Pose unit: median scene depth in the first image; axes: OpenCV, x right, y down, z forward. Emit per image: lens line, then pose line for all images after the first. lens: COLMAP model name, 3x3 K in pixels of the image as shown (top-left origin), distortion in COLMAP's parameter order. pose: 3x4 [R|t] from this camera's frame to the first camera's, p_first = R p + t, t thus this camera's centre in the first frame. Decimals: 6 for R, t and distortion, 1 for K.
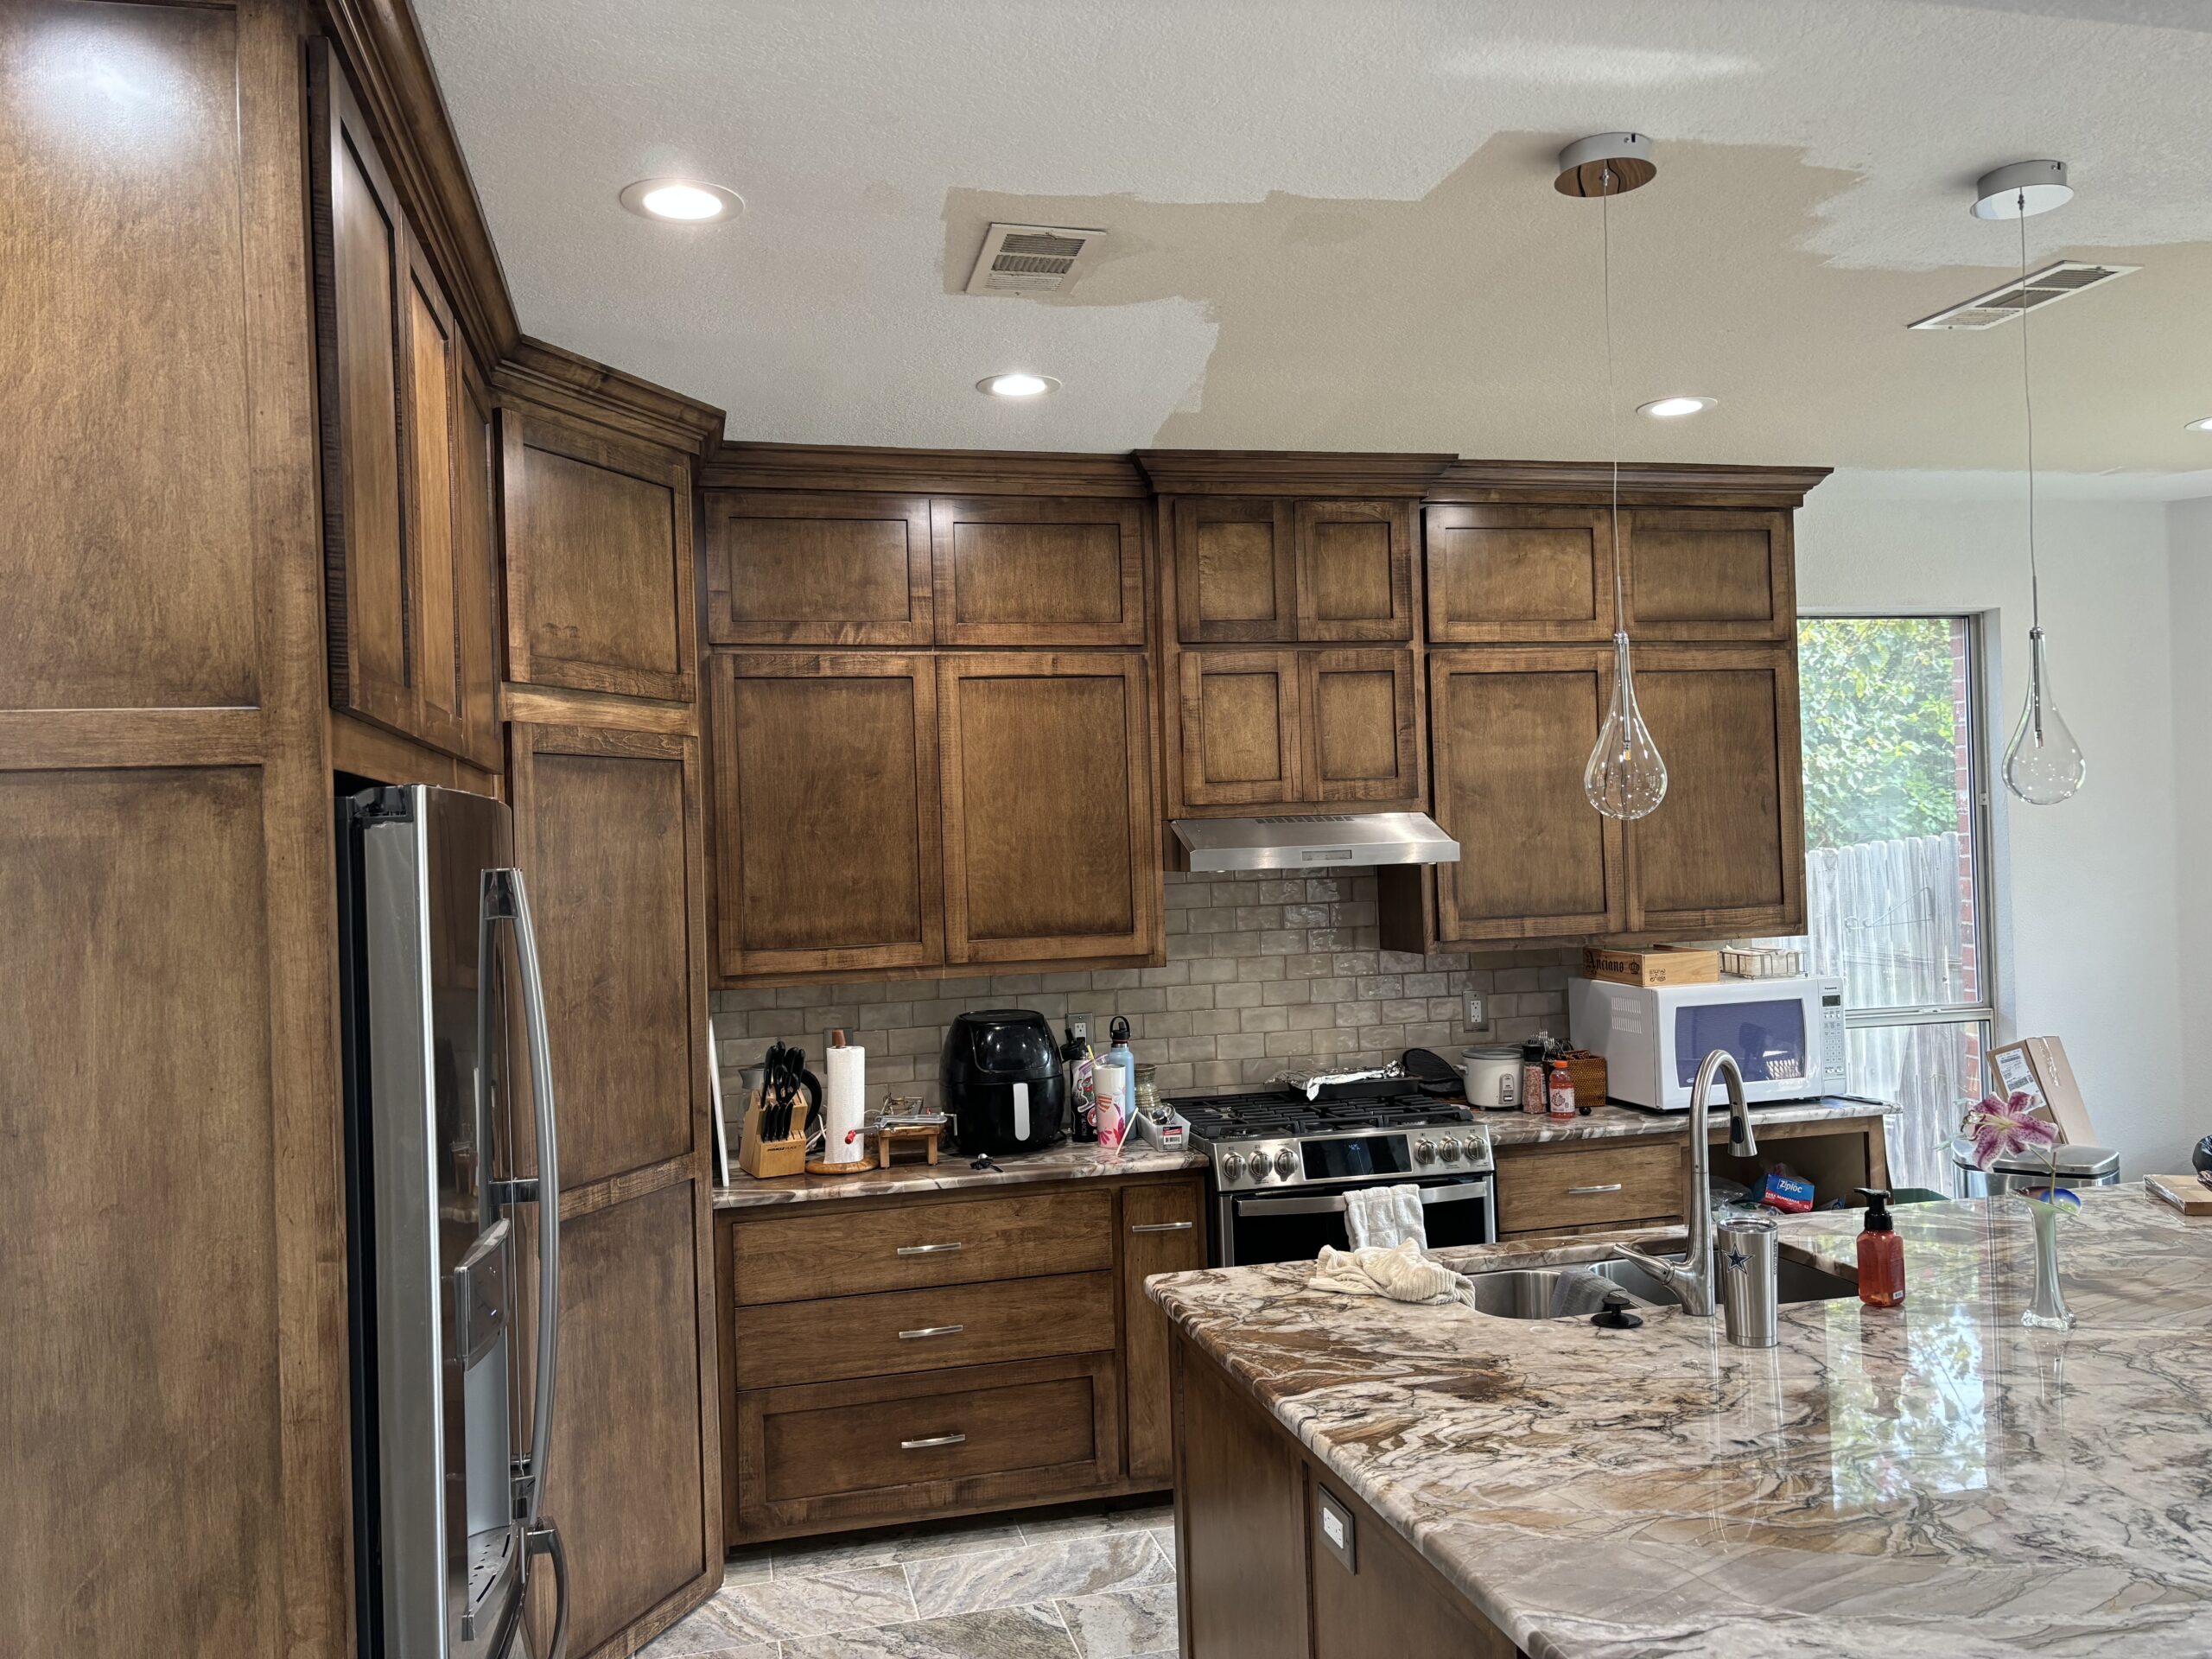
lens RADIAL K [[1679.6, 0, 1109.6], [0, 1679.6, 837.4], [0, 0, 1]] dist [0.004597, 0.002695]
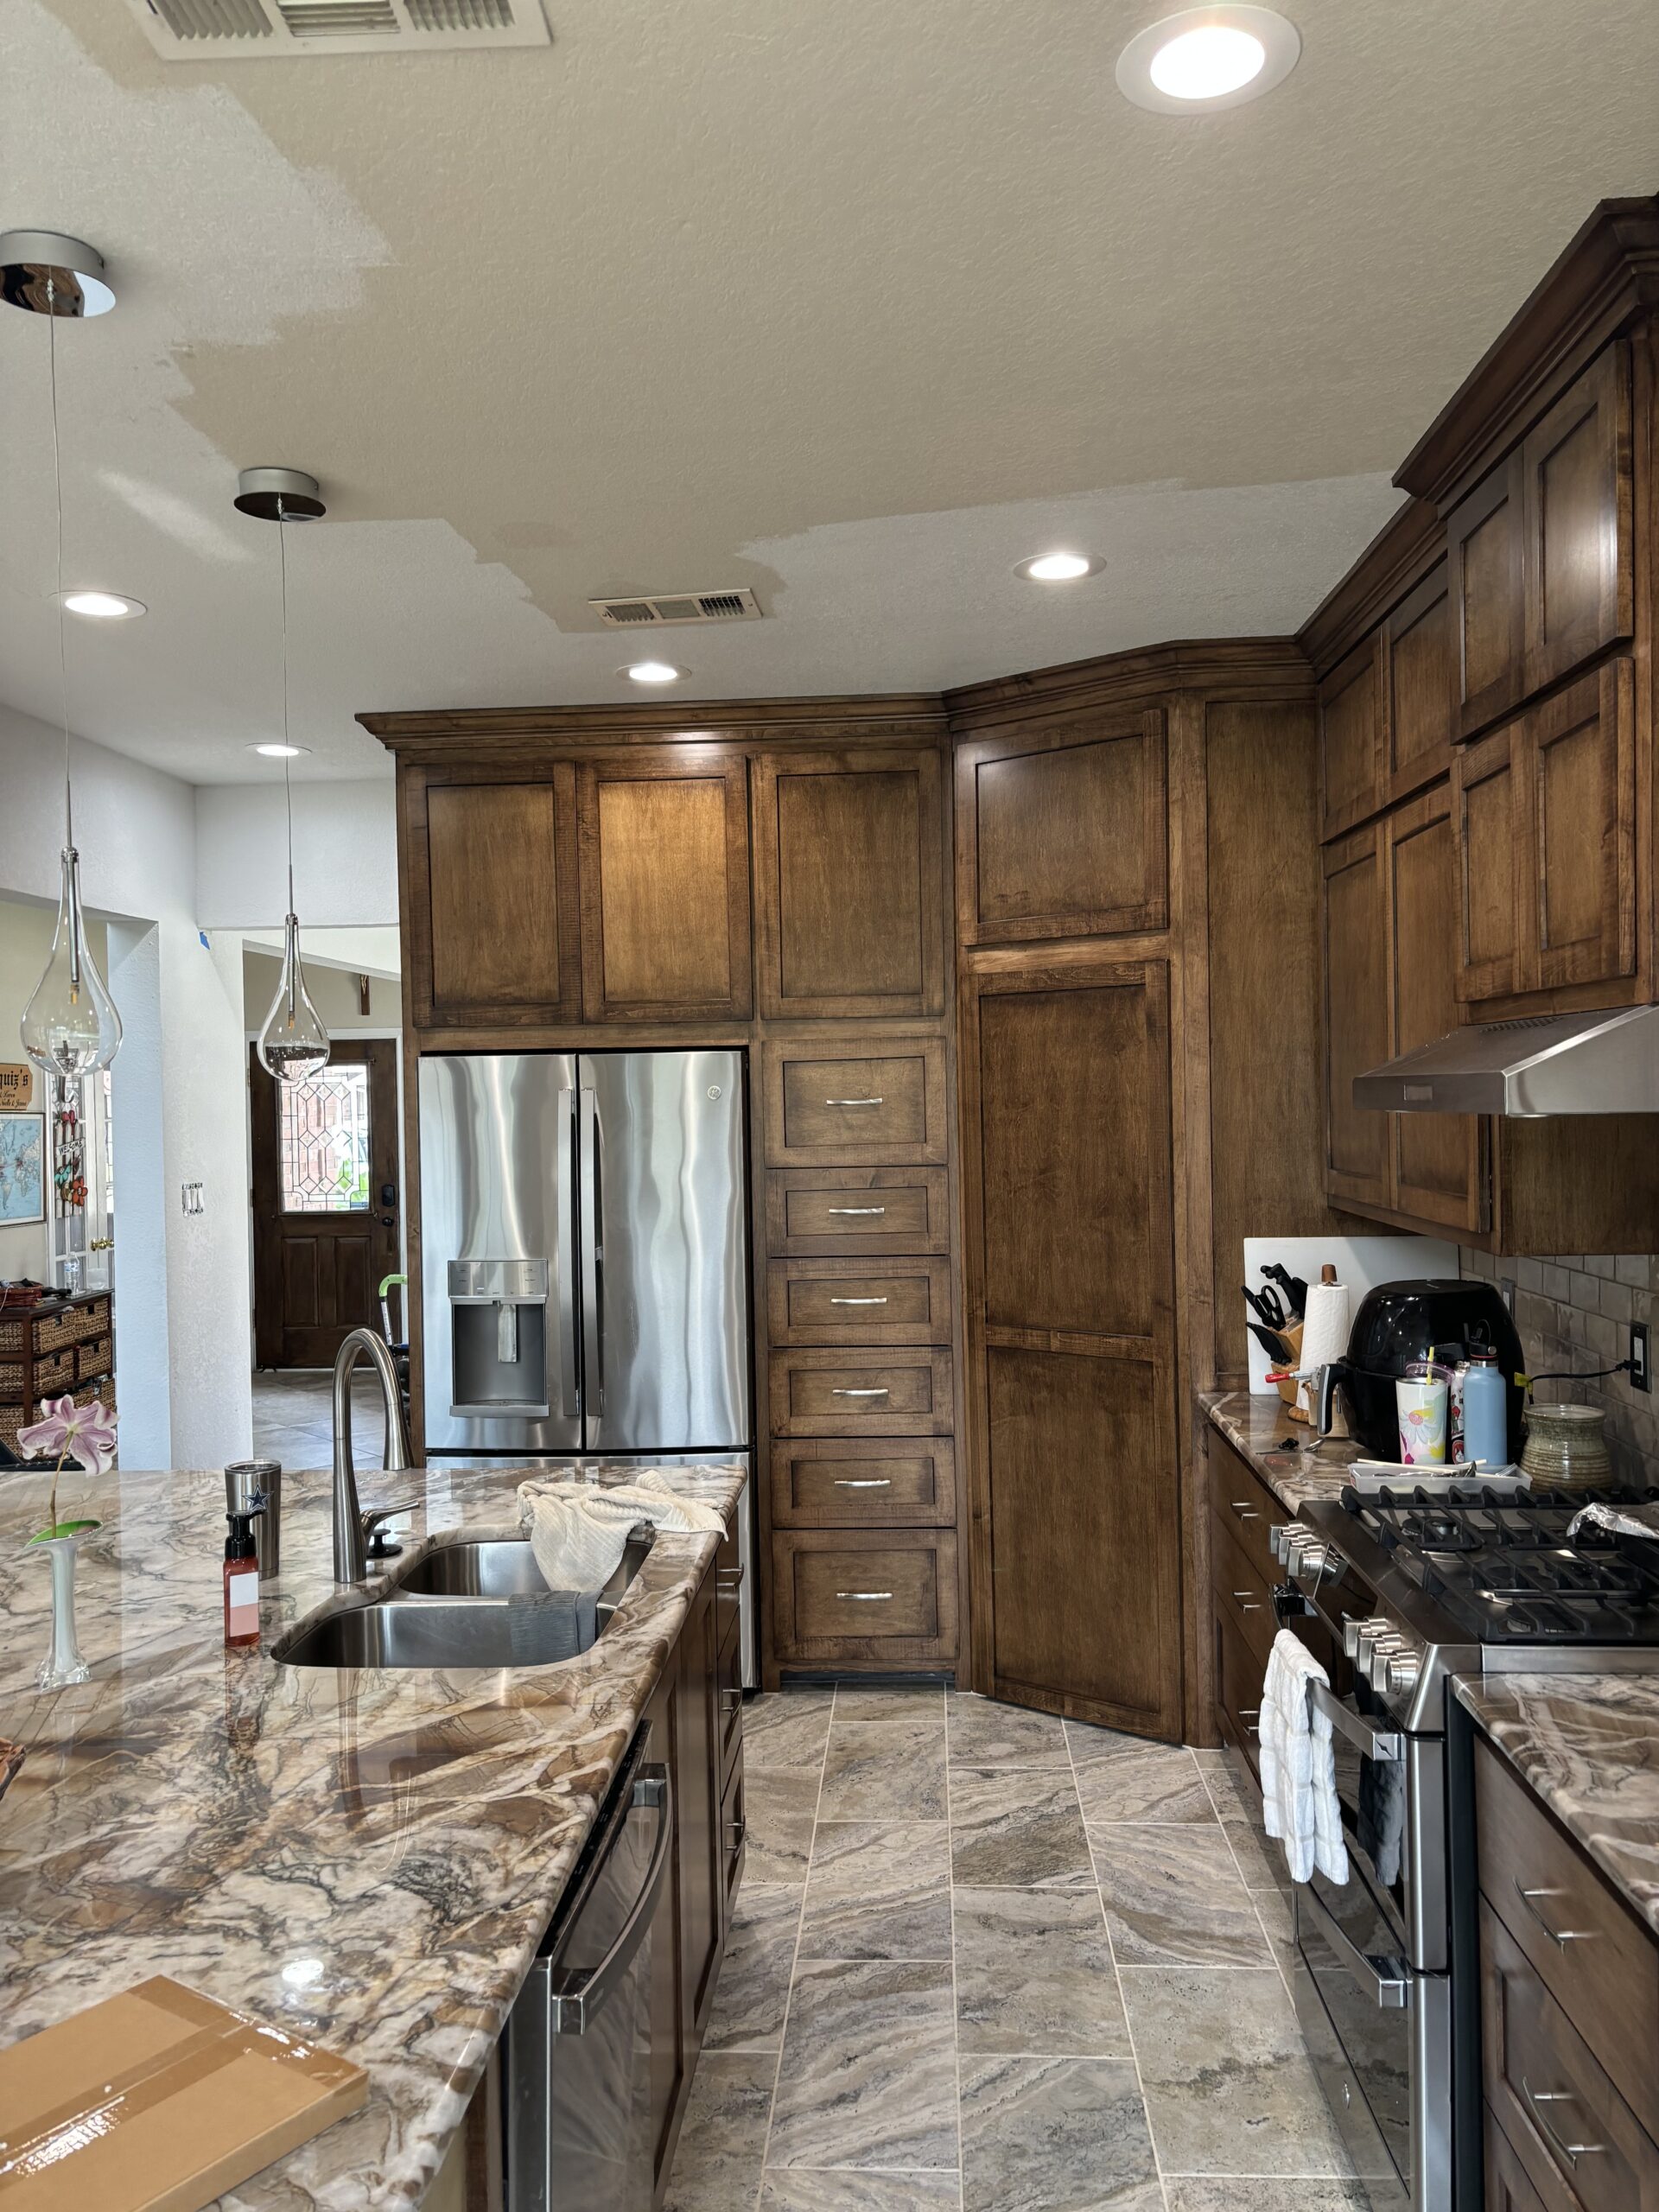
lens RADIAL K [[1648.5, 0, 819.8], [0, 1648.5, 1113.8], [0, 0, 1]] dist [0.076997, -0.159920]
pose [[-0.298432, 0.050626, -0.953087, 0.940876], [0.033705, 0.998528, 0.042486, -0.015627], [0.953836, -0.019444, -0.299699, 1.240210]]
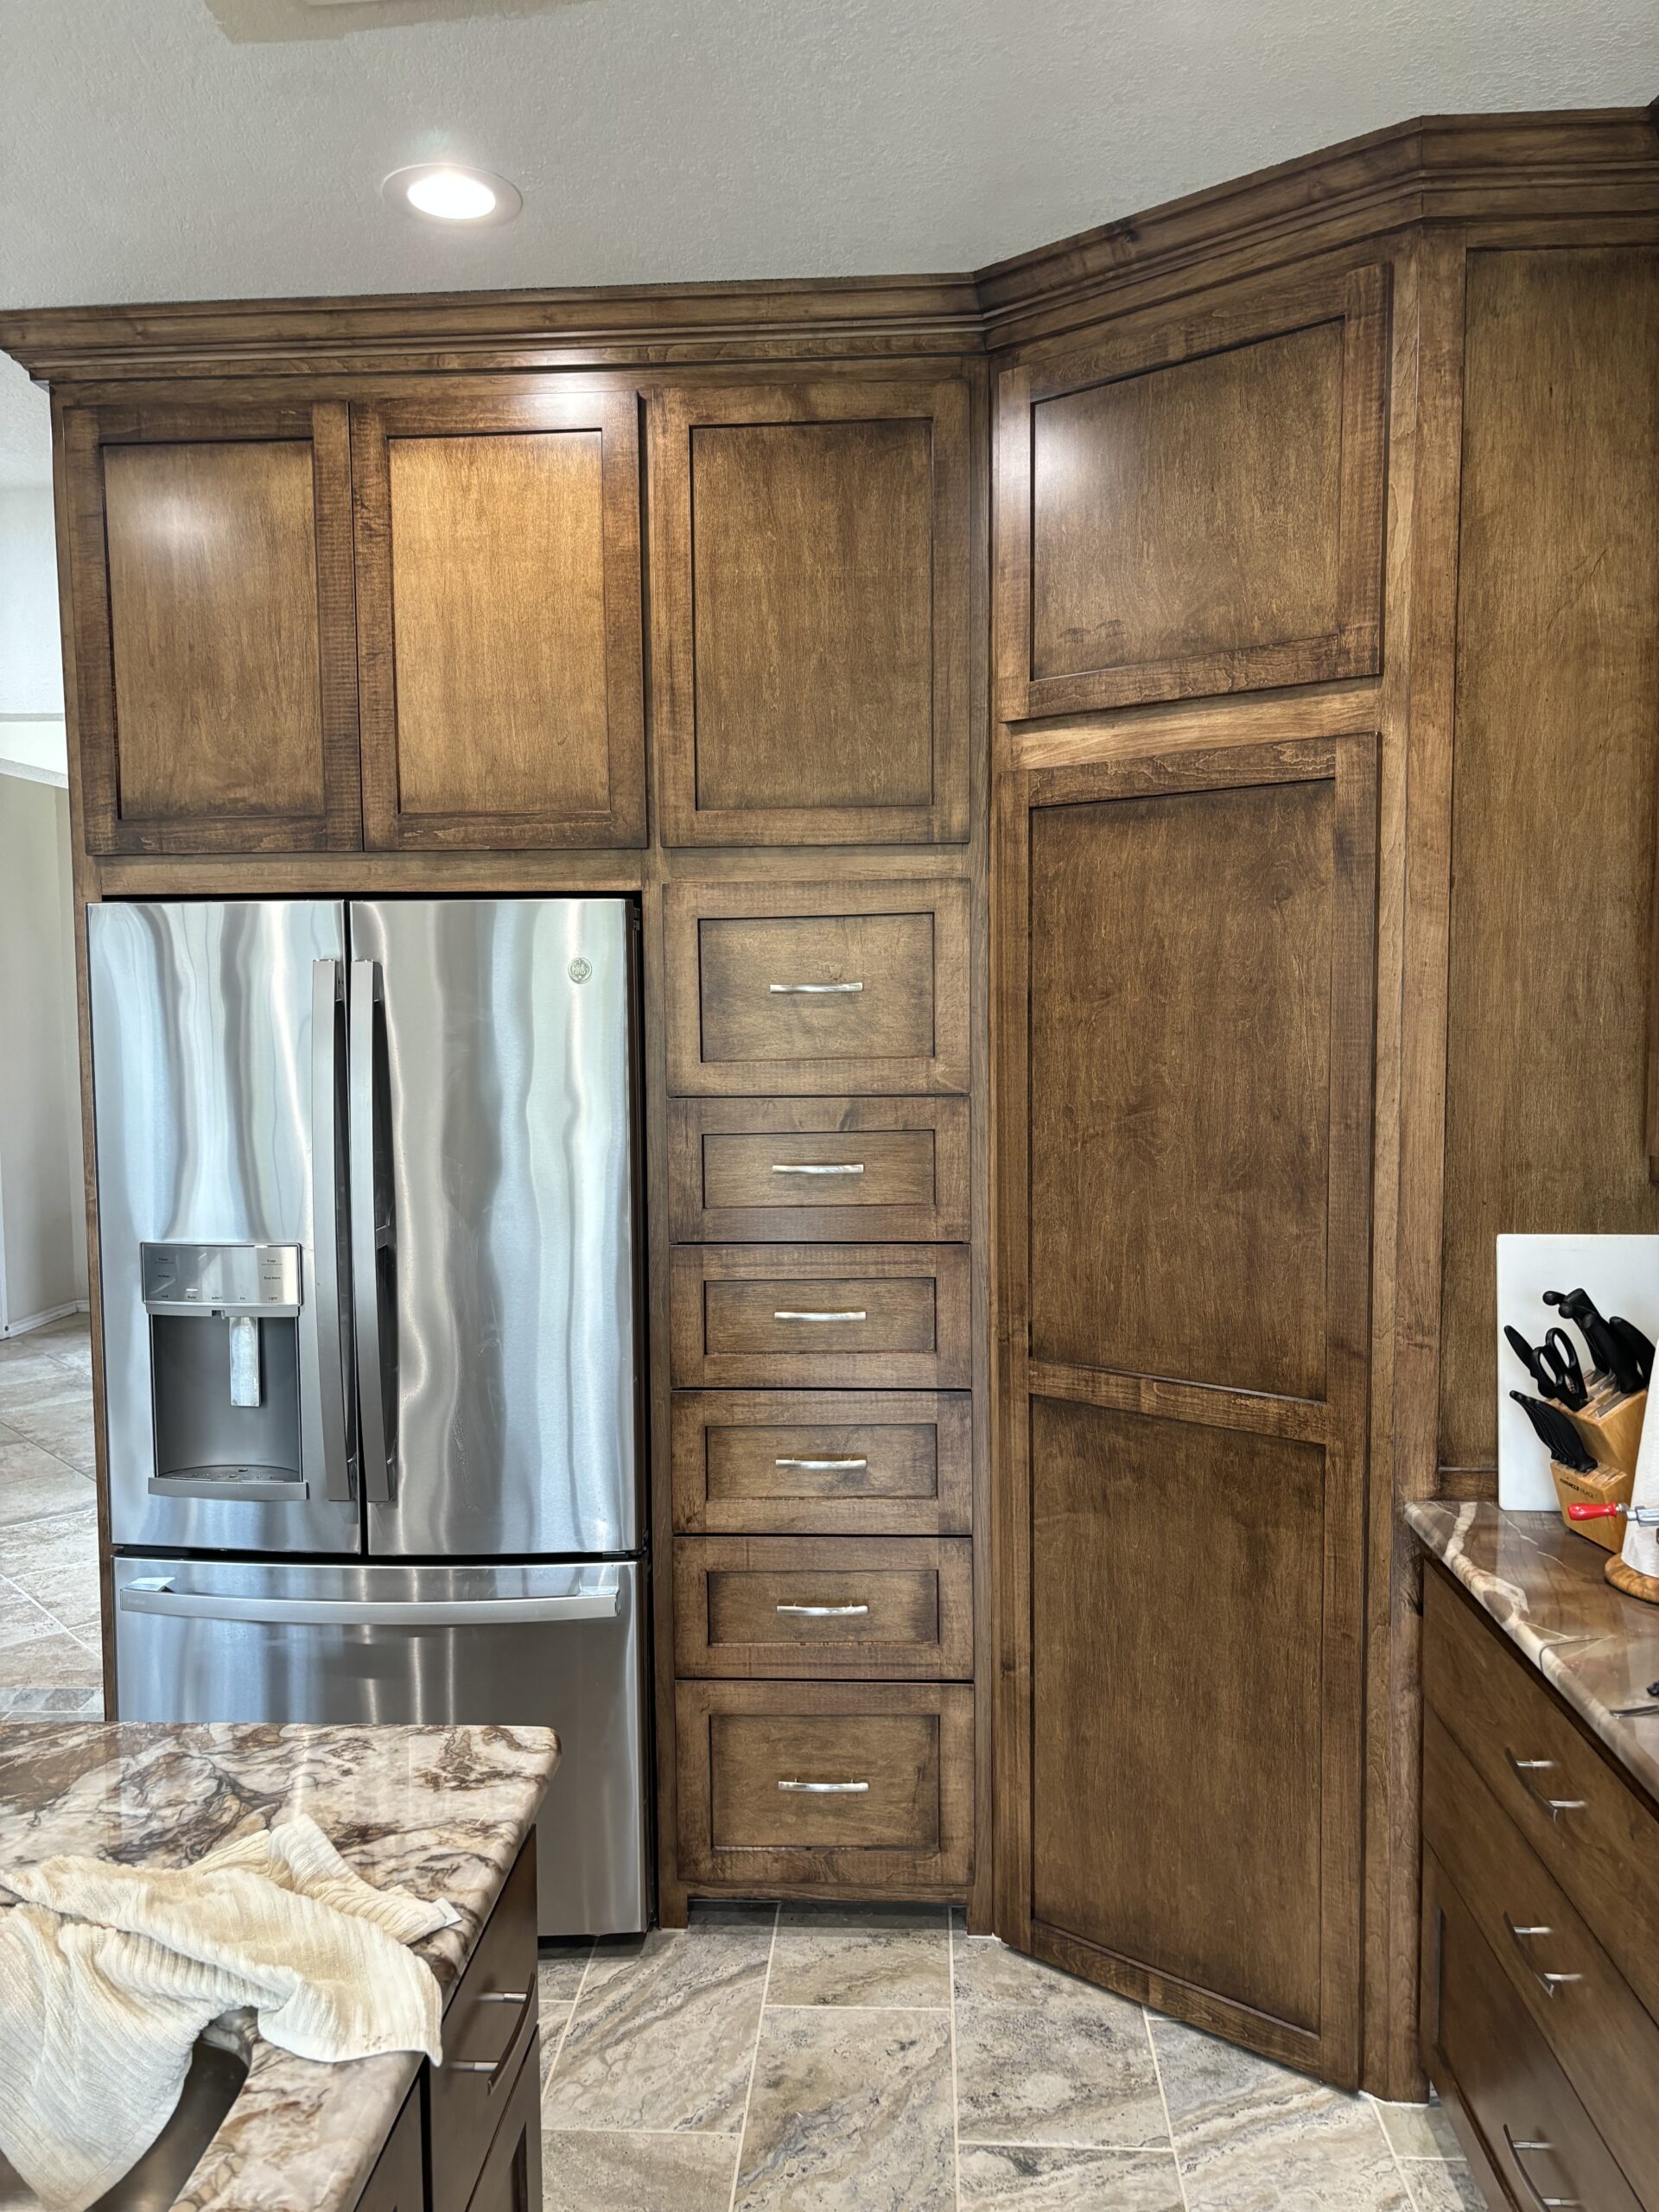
lens RADIAL K [[1648.5, 0, 819.8], [0, 1648.5, 1113.8], [0, 0, 1]] dist [0.076997, -0.159920]
pose [[-0.296301, 0.104524, -0.949358, 0.432524], [0.022091, 0.994478, 0.102597, 0.010884], [0.954839, 0.009427, -0.296974, 1.108950]]
